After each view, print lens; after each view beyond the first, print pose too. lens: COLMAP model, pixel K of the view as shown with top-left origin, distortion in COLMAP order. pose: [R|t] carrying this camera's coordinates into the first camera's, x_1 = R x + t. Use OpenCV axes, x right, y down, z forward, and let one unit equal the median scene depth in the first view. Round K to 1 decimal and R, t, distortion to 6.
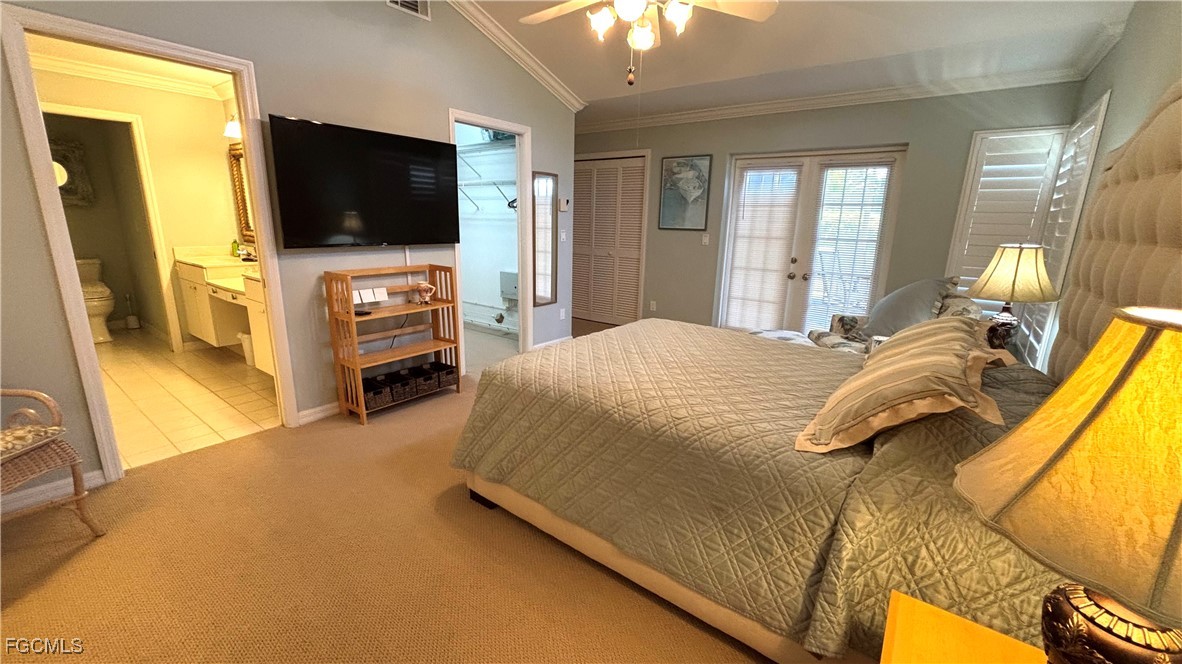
lens RADIAL K [[475.9, 0, 585.8], [0, 475.9, 330.1], [0, 0, 1]] dist [0.021522, -0.001365]
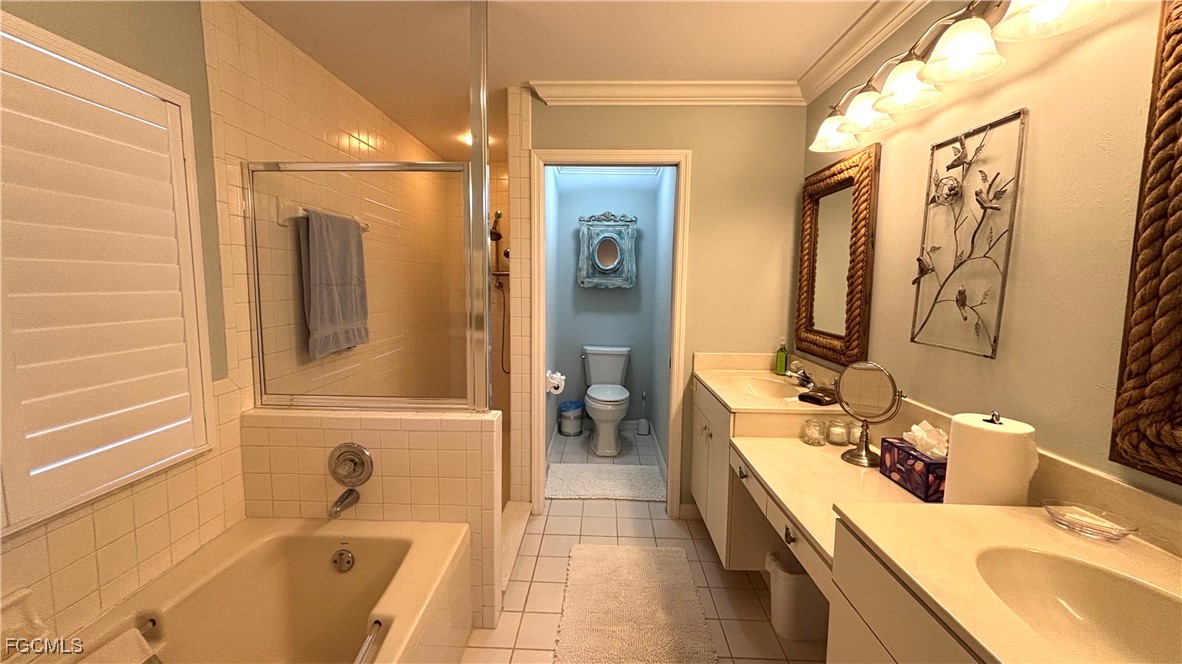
lens RADIAL K [[475.9, 0, 582.6], [0, 475.9, 331.2], [0, 0, 1]] dist [0.021522, -0.001365]
pose [[0.583762, 0.072501, -0.808681, -0.431841], [-0.180846, 0.982595, -0.042454, -0.142282], [0.791528, 0.171030, 0.586713, 0.506999]]
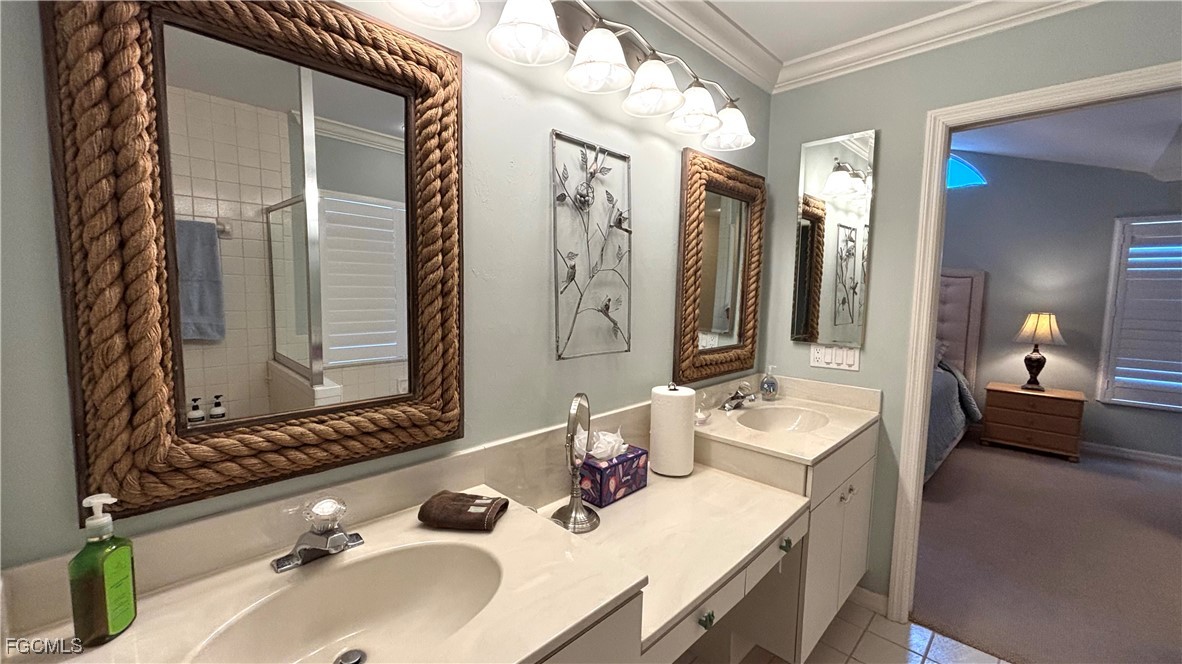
lens RADIAL K [[475.9, 0, 585.6], [0, 475.9, 332.4], [0, 0, 1]] dist [0.021522, -0.001365]
pose [[0.117708, -0.110341, 0.986899, -0.877192], [0.204426, 0.975215, 0.084652, -0.234110], [-0.971779, 0.191784, 0.137348, 0.852452]]
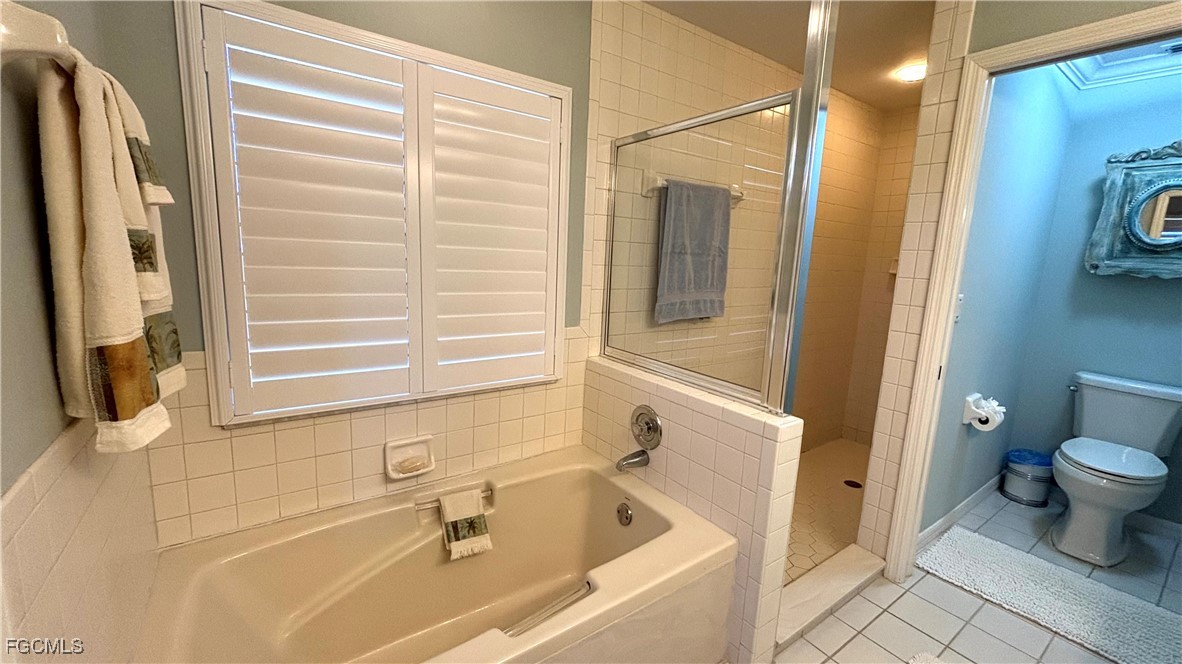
lens RADIAL K [[475.9, 0, 595.7], [0, 475.9, 330.4], [0, 0, 1]] dist [0.021522, -0.001365]
pose [[-0.269640, 0.120009, -0.955454, -0.463180], [-0.262949, 0.945320, 0.192943, -0.155328], [0.926365, 0.303261, -0.223340, 0.604387]]
